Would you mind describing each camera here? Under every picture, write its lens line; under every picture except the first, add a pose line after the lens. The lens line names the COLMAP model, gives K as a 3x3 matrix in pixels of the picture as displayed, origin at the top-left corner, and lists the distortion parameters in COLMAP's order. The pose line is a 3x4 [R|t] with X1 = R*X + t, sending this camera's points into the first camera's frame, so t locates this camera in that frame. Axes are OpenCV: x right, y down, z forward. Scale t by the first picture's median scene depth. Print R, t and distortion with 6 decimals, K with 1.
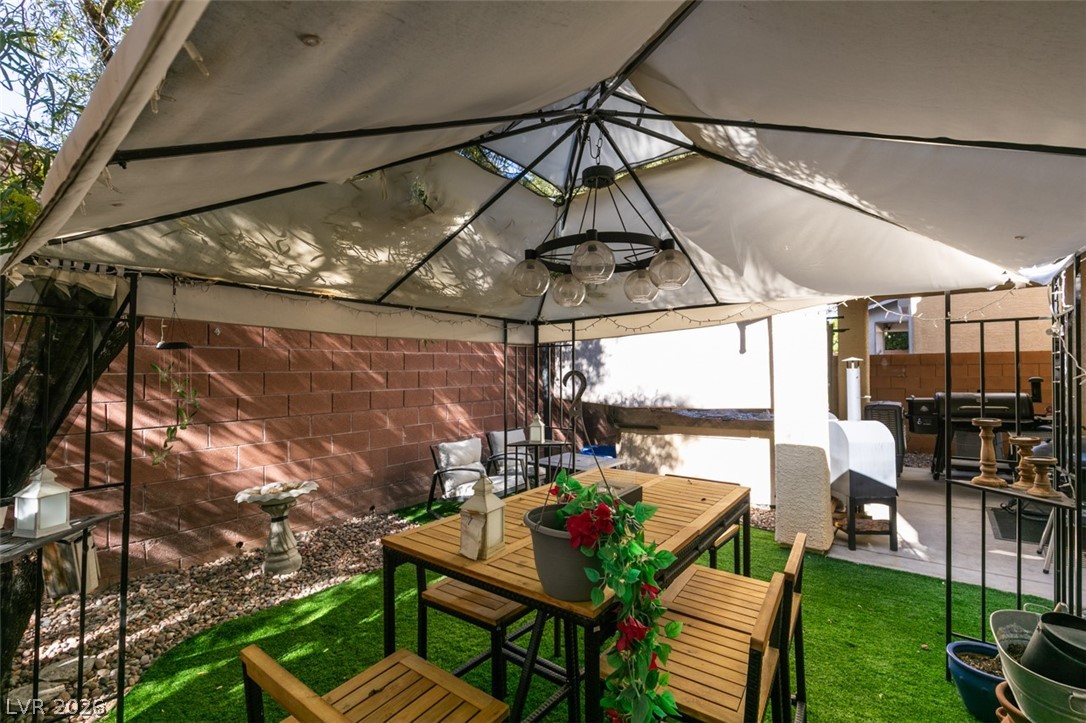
lens RADIAL K [[485.8, 0, 543.0], [0, 485.8, 360.9], [0, 0, 1]] dist [0.000929, 0.000158]
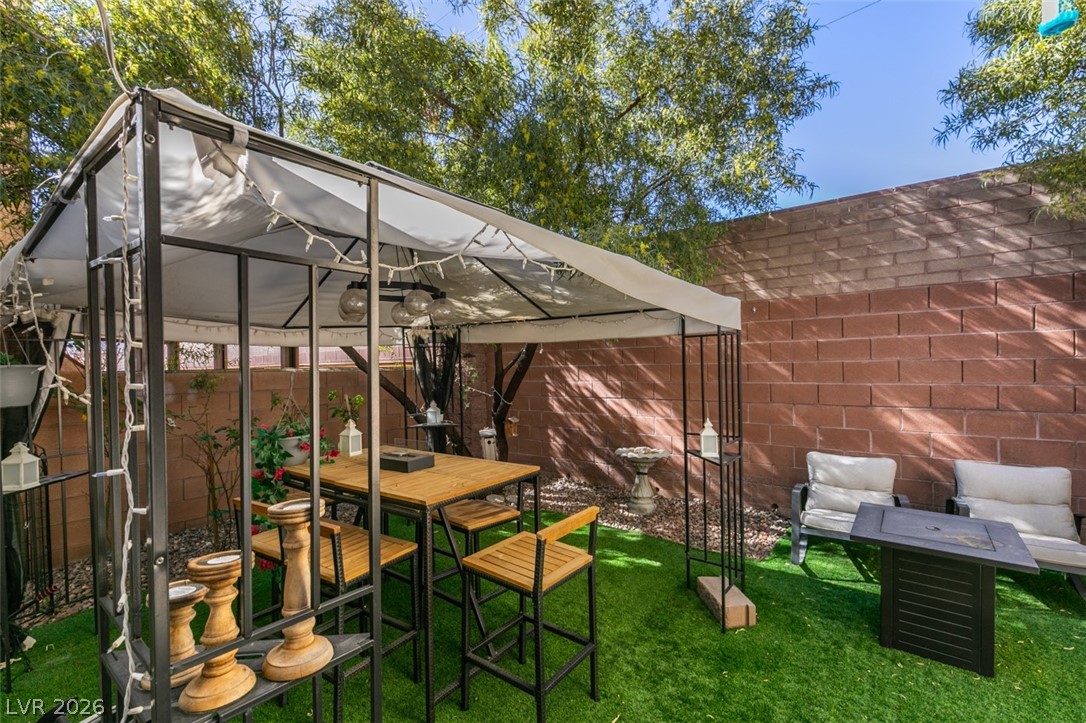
lens RADIAL K [[485.8, 0, 541.9], [0, 485.8, 366.4], [0, 0, 1]] dist [0.000929, 0.000158]
pose [[-0.003739, 0.010388, -0.999939, 0.723284], [0.034743, 0.999344, 0.010252, 0.002838], [0.999389, -0.034703, -0.004097, 0.668086]]
